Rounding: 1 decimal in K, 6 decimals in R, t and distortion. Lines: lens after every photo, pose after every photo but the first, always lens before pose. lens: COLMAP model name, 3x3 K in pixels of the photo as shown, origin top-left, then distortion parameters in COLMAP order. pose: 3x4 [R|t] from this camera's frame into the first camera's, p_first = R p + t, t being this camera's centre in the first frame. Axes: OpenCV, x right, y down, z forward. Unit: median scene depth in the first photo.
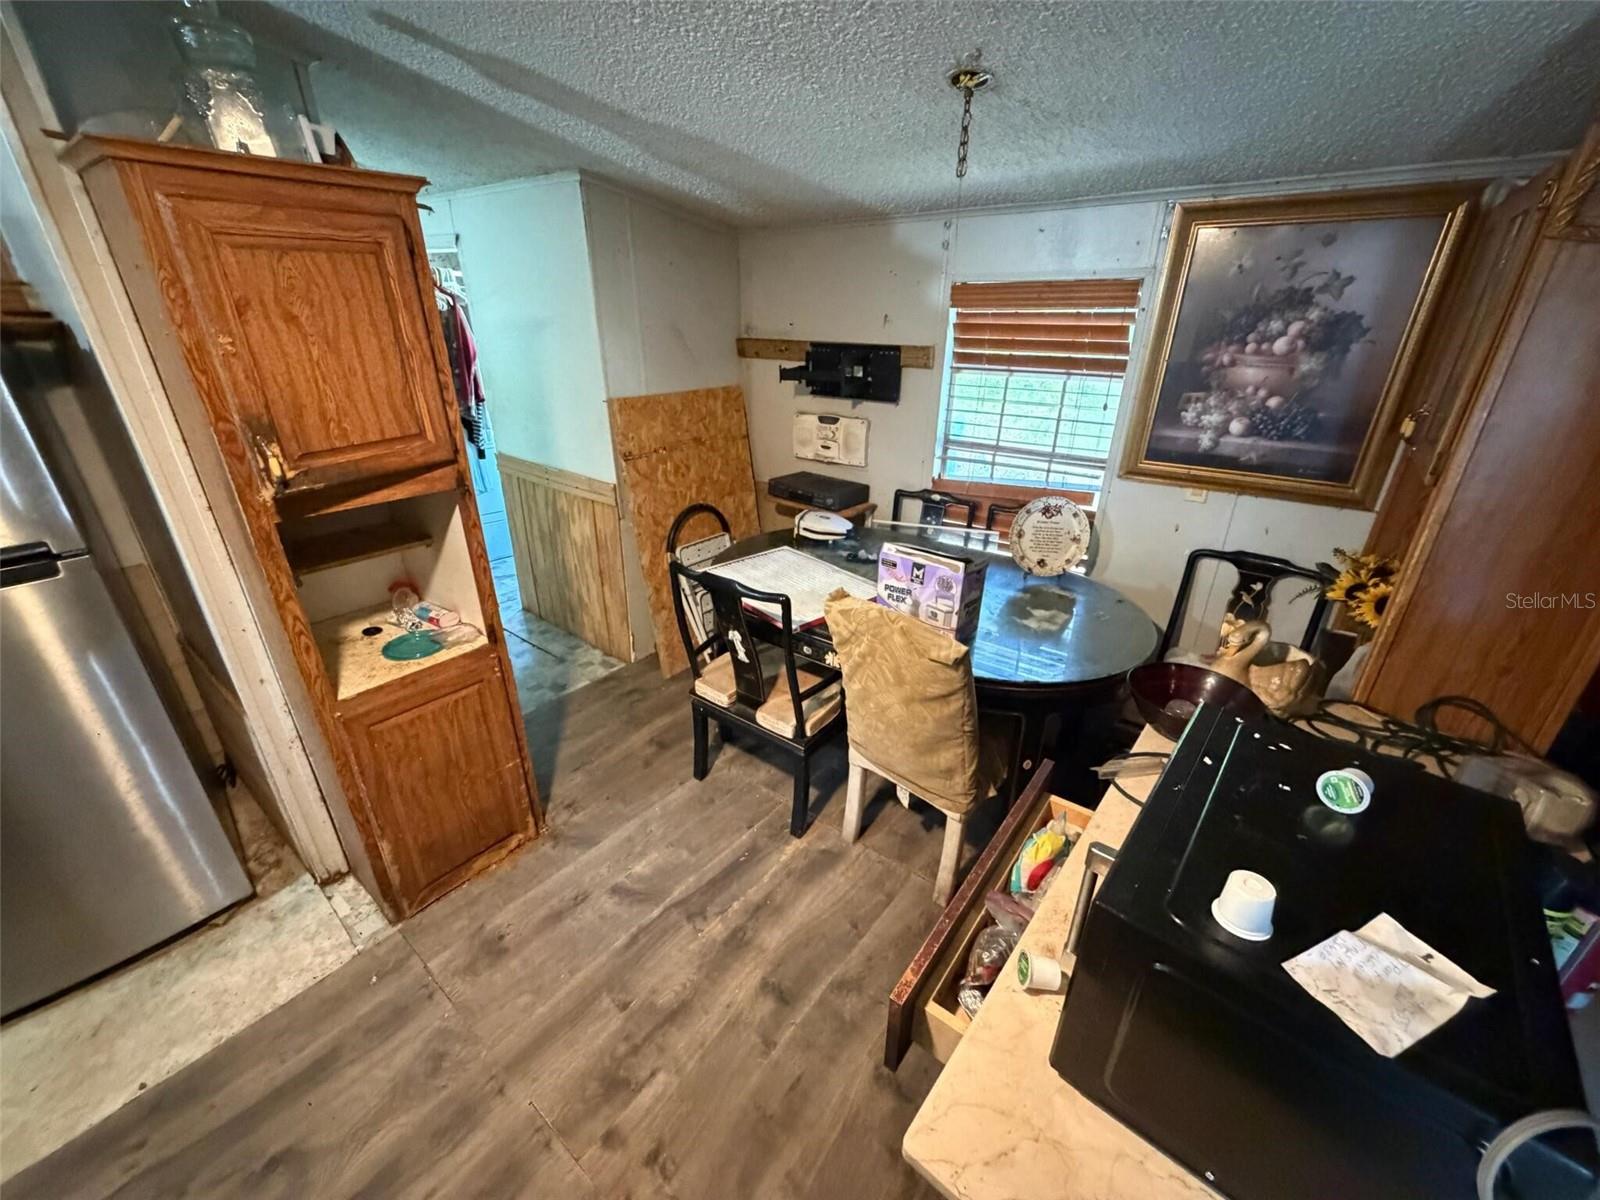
lens RADIAL K [[639.0, 0, 795.7], [0, 639.0, 603.0], [0, 0, 1]] dist [-0.001426, -0.001236]
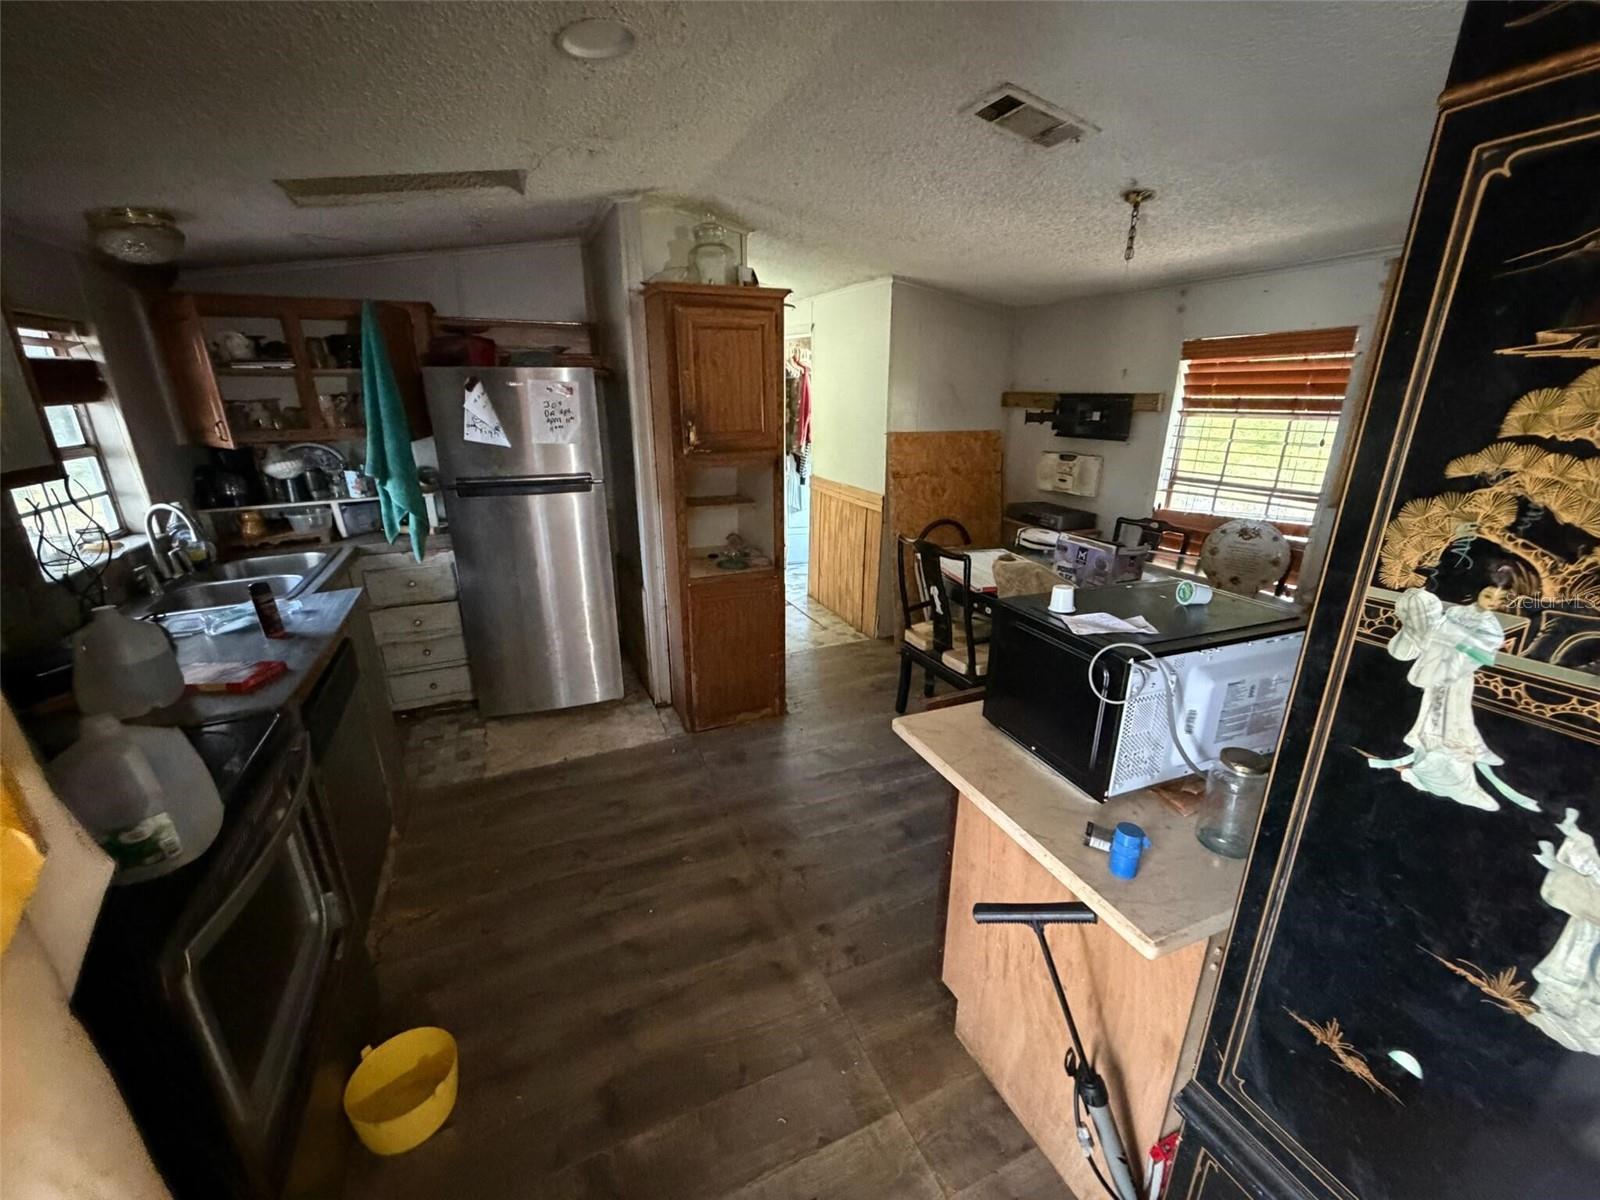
lens RADIAL K [[639.0, 0, 793.5], [0, 639.0, 602.0], [0, 0, 1]] dist [-0.001426, -0.001236]
pose [[0.884472, 0.139540, -0.445239, 0.186738], [-0.189589, 0.979388, -0.069676, 0.170130], [0.426339, 0.146039, 0.892697, -0.252131]]
